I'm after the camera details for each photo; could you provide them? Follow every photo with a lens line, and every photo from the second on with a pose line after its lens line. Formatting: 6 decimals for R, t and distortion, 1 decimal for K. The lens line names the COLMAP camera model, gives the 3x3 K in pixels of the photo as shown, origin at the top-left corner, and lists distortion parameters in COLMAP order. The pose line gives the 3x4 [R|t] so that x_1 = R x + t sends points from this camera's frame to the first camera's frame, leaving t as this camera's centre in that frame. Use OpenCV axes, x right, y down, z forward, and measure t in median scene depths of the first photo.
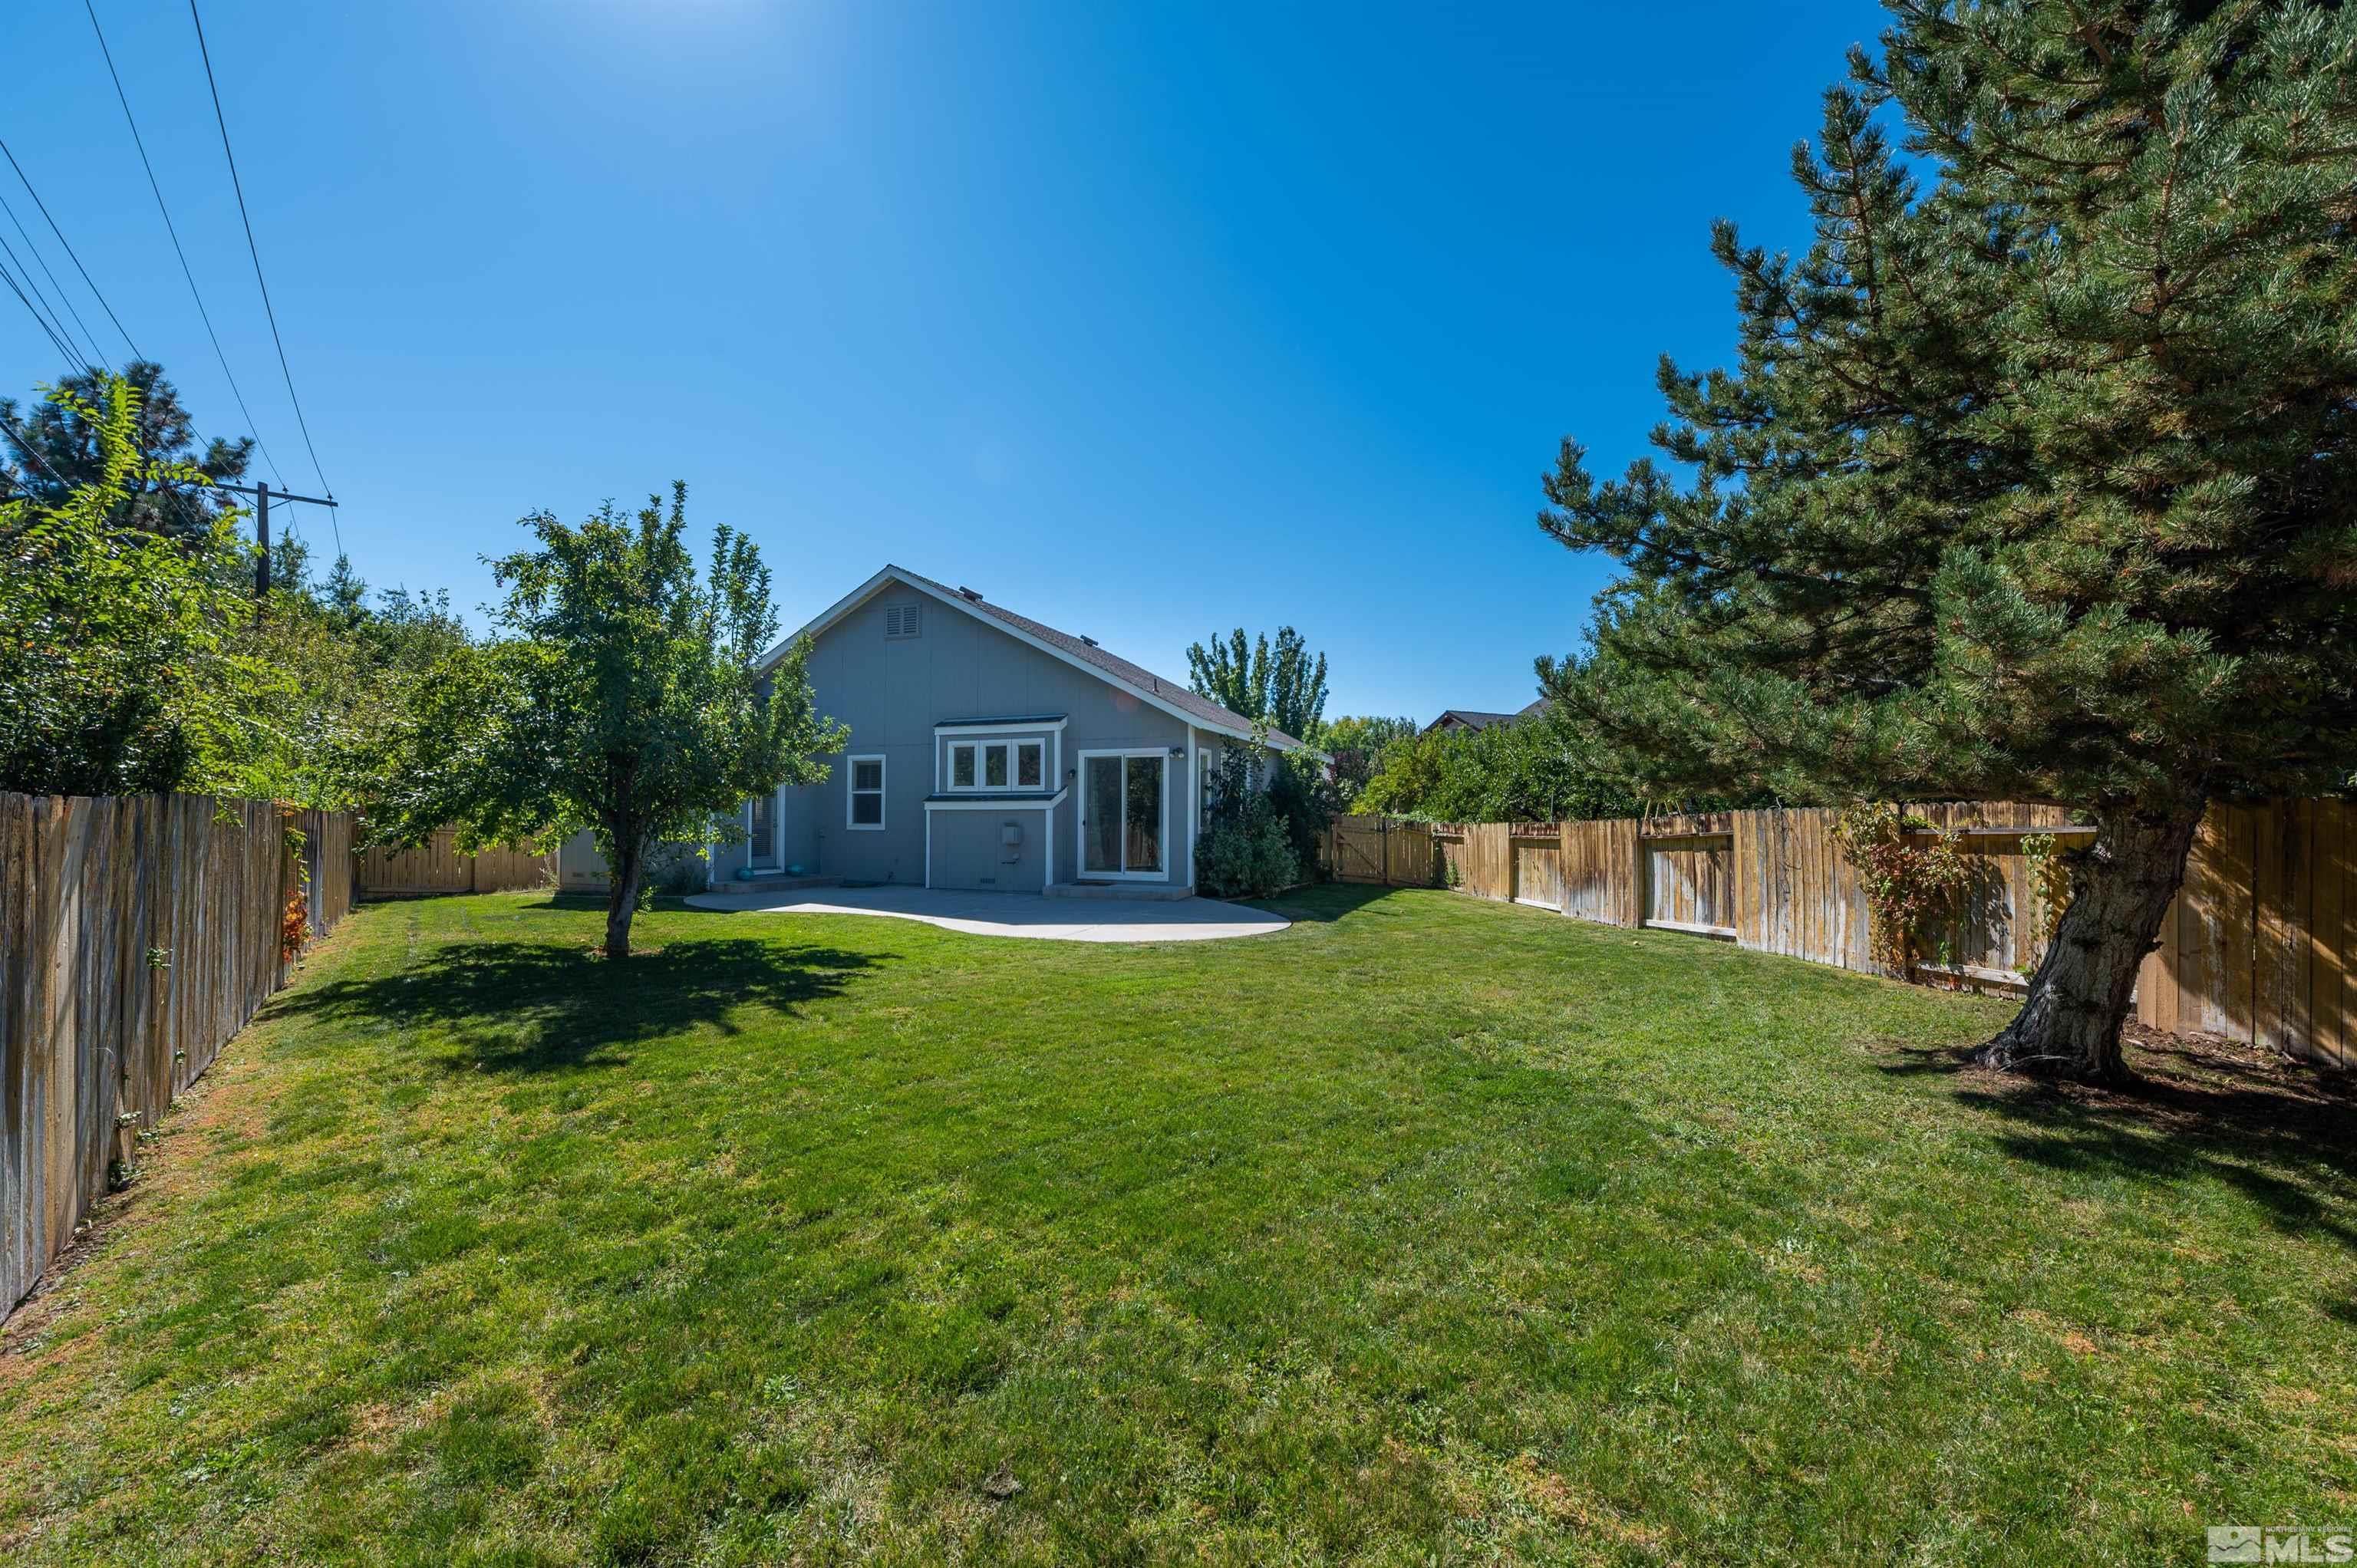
lens RADIAL K [[858.4, 0, 1162.9], [0, 858.4, 797.1], [0, 0, 1]] dist [0.000780, 0.000075]
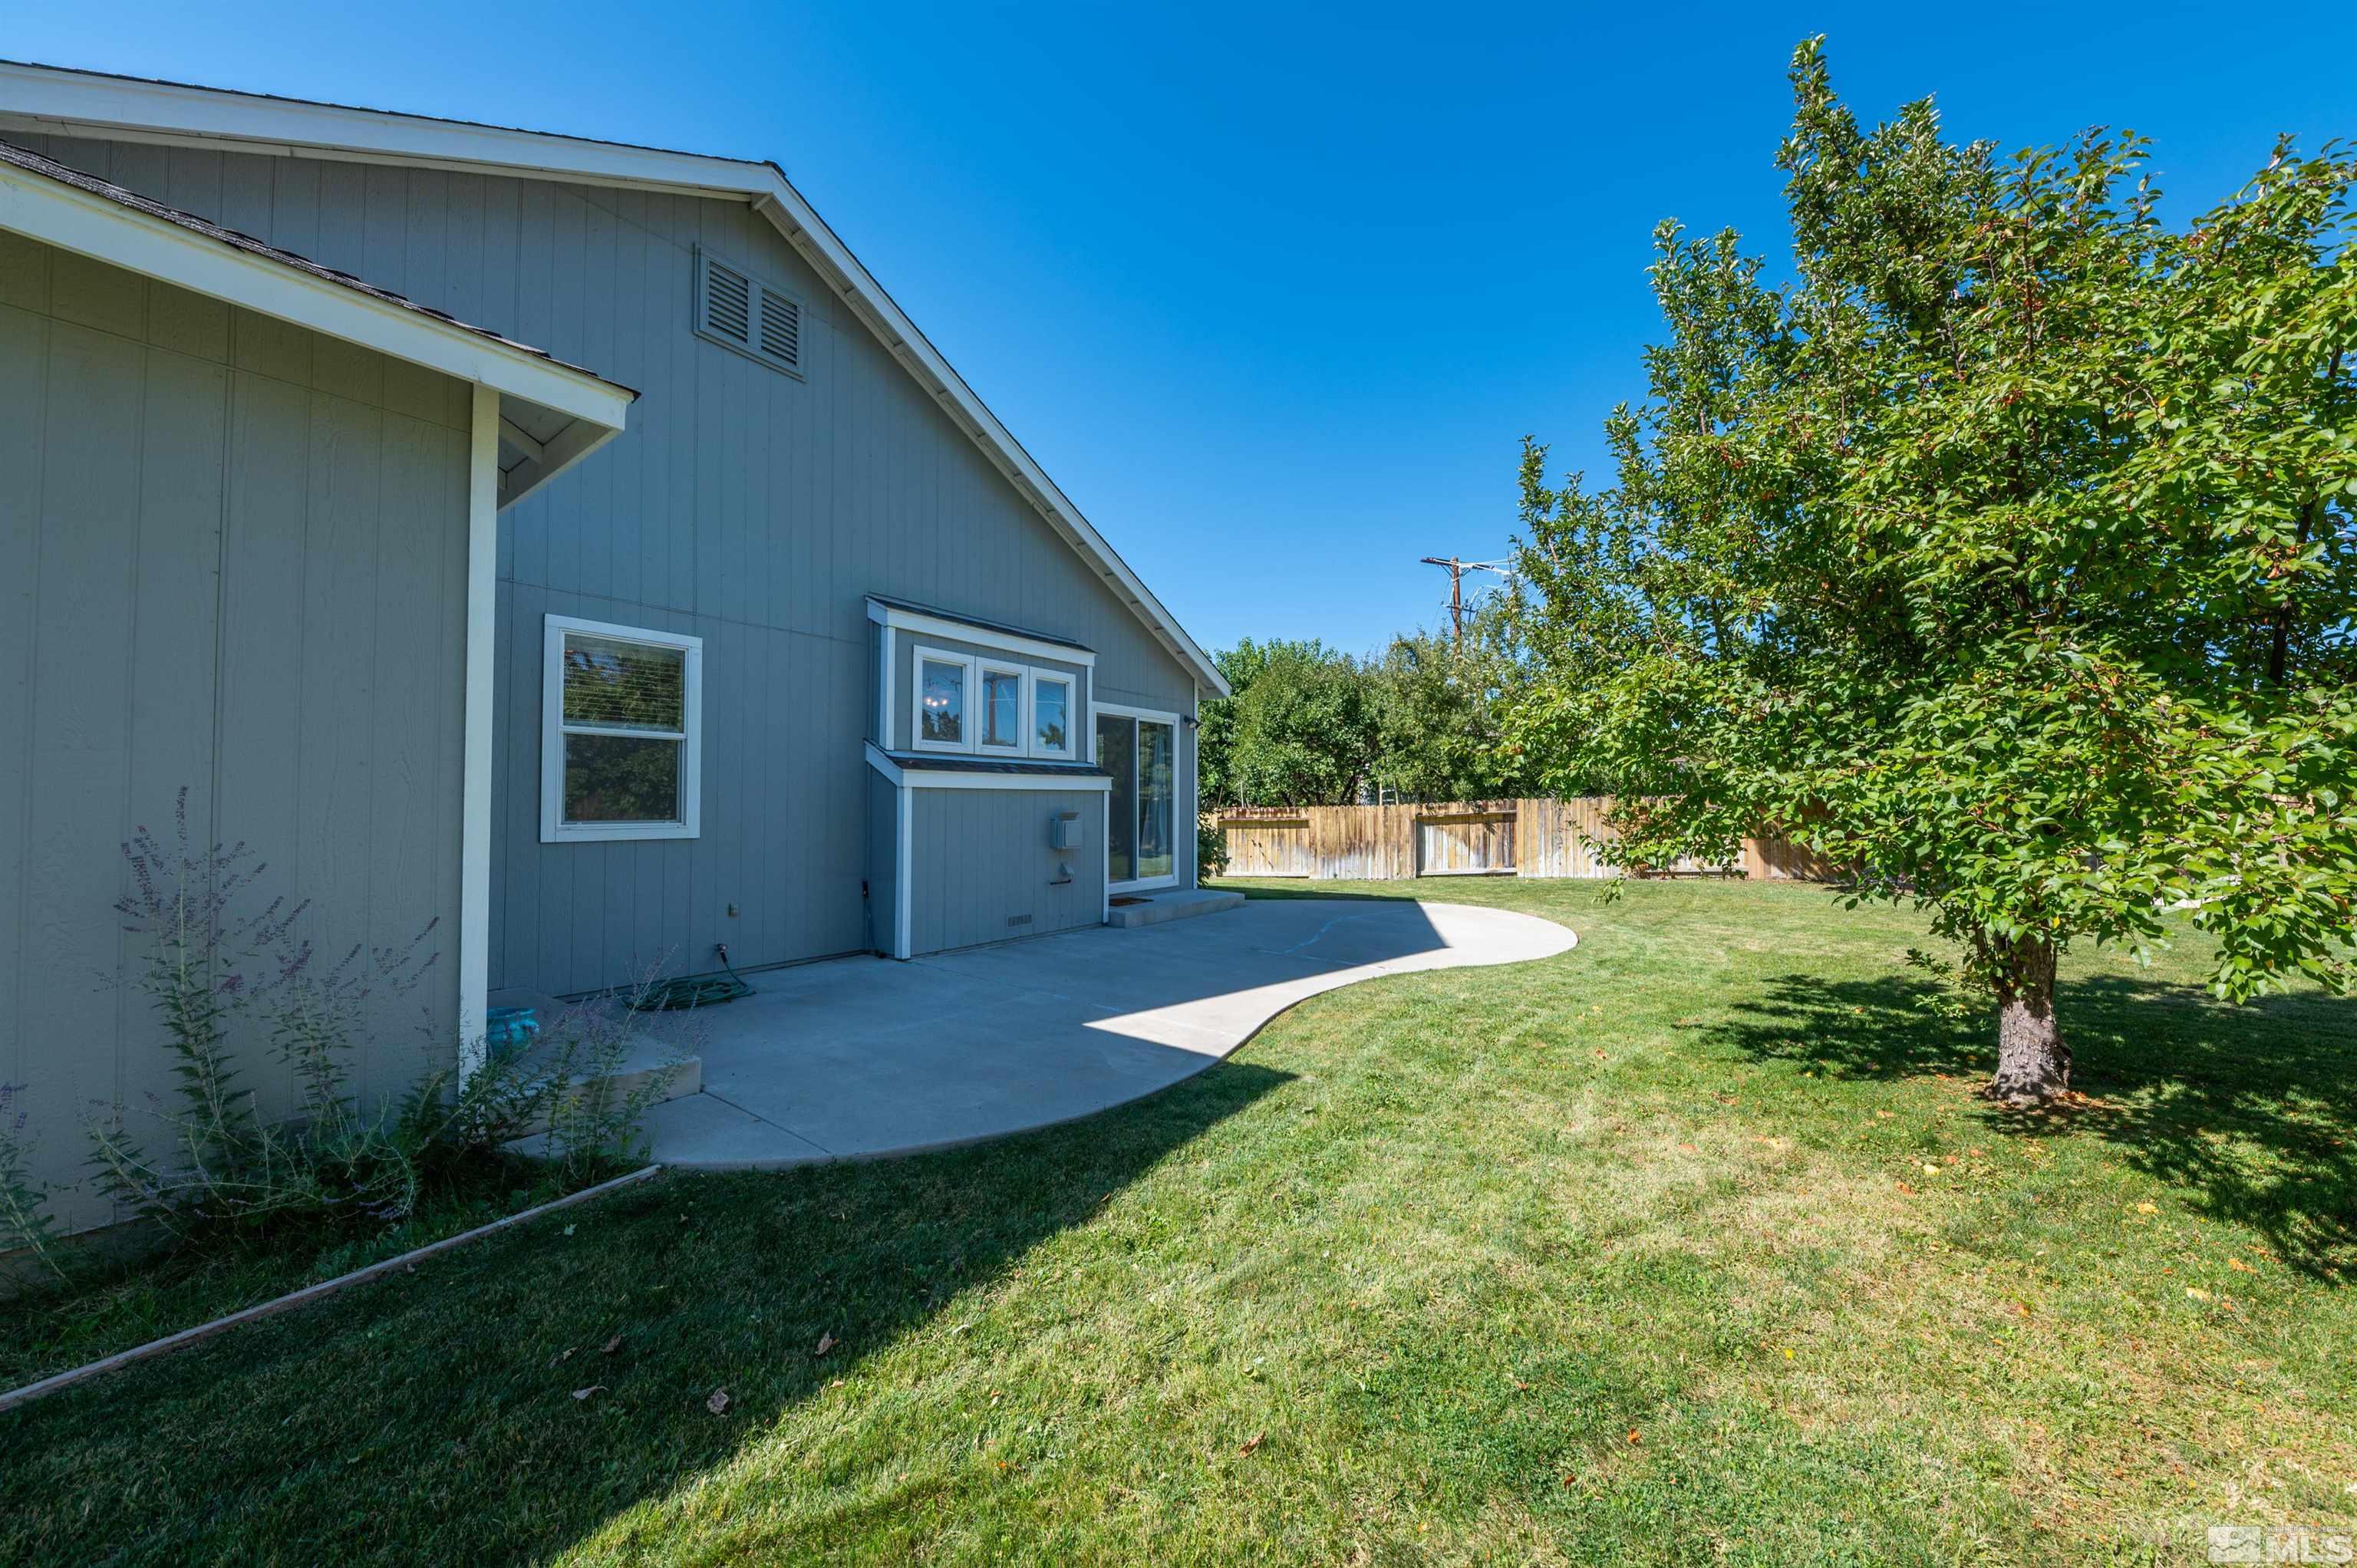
lens RADIAL K [[810.8, 0, 1178.5], [0, 810.8, 784.0], [0, 0, 1]] dist [0.015510, -0.008319]
pose [[0.254685, 0.023764, 0.966732, -0.678773], [-0.020032, 0.999613, -0.019295, 0.019347], [-0.966817, -0.014452, 0.255062, 0.777452]]
